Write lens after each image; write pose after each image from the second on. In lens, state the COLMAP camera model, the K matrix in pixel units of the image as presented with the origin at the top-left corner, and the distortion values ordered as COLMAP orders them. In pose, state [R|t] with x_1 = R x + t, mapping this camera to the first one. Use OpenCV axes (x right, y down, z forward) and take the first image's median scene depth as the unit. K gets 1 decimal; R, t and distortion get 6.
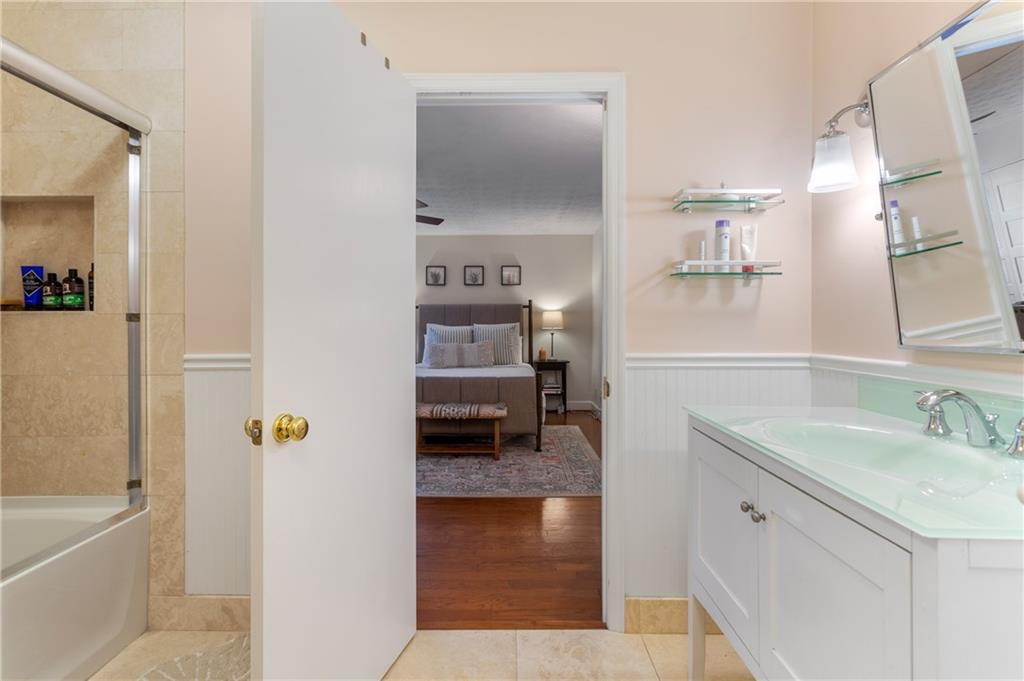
lens RADIAL K [[488.7, 0, 509.3], [0, 488.7, 335.2], [0, 0, 1]] dist [0.001062, 0.001668]
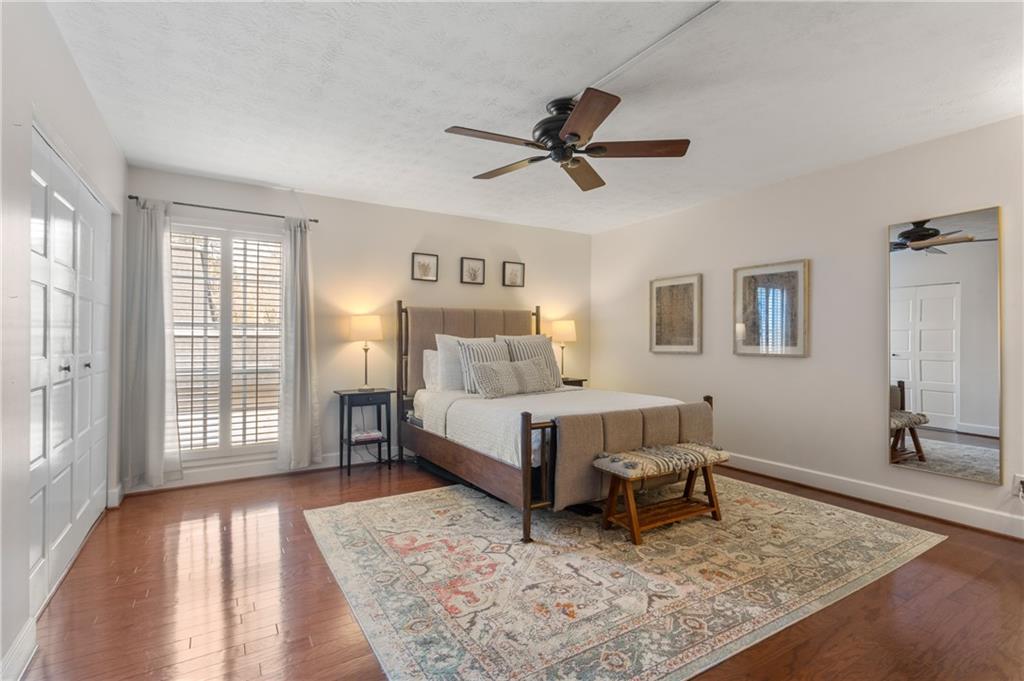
lens RADIAL K [[488.7, 0, 501.5], [0, 488.7, 337.6], [0, 0, 1]] dist [0.001062, 0.001668]
pose [[0.850238, 0.004410, 0.526381, -0.445899], [0.008492, 0.999720, -0.022093, -0.002300], [-0.526330, 0.023254, 0.849962, 0.347144]]
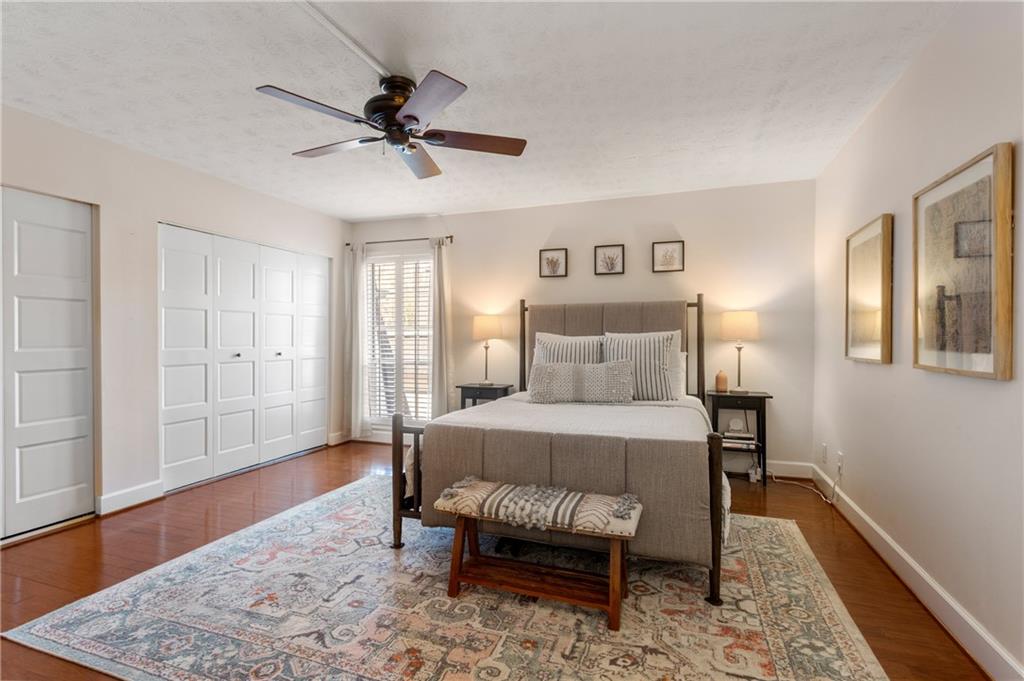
lens RADIAL K [[488.7, 0, 506.6], [0, 488.7, 336.8], [0, 0, 1]] dist [0.001062, 0.001668]
pose [[0.941260, -0.000041, -0.337683, 0.021411], [-0.006798, 0.999795, -0.019071, -0.004216], [0.337615, 0.020246, 0.941067, 0.340662]]
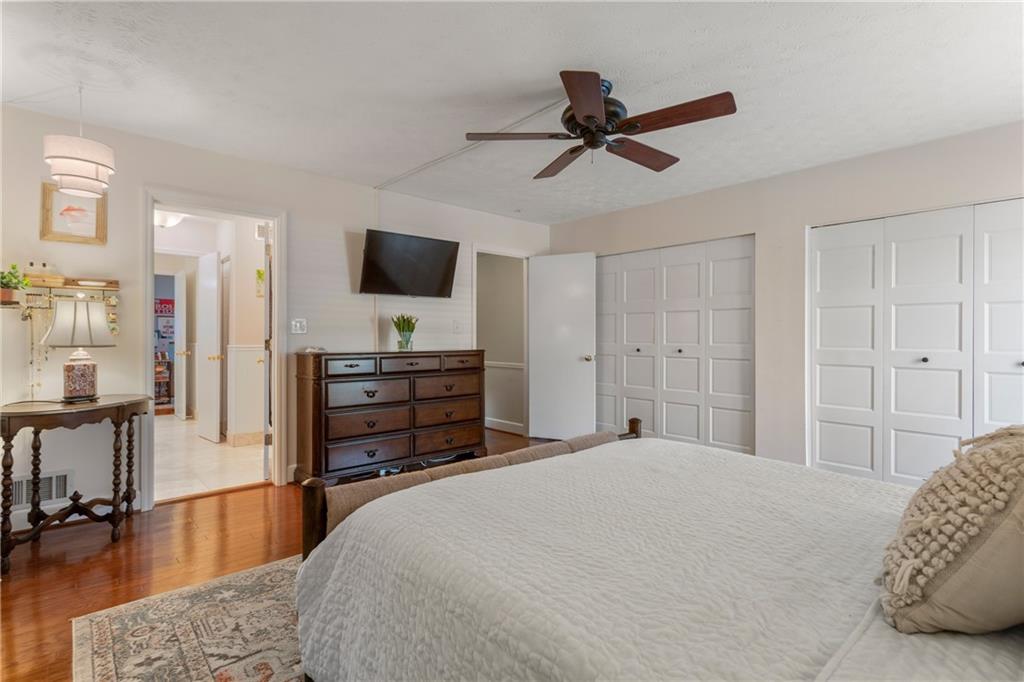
lens RADIAL K [[488.7, 0, 508.6], [0, 488.7, 338.0], [0, 0, 1]] dist [0.001062, 0.001668]
pose [[-0.741648, -0.001032, -0.670789, 0.122947], [-0.016009, 0.999741, 0.016163, -0.013308], [0.670598, 0.022726, -0.741472, 0.909996]]
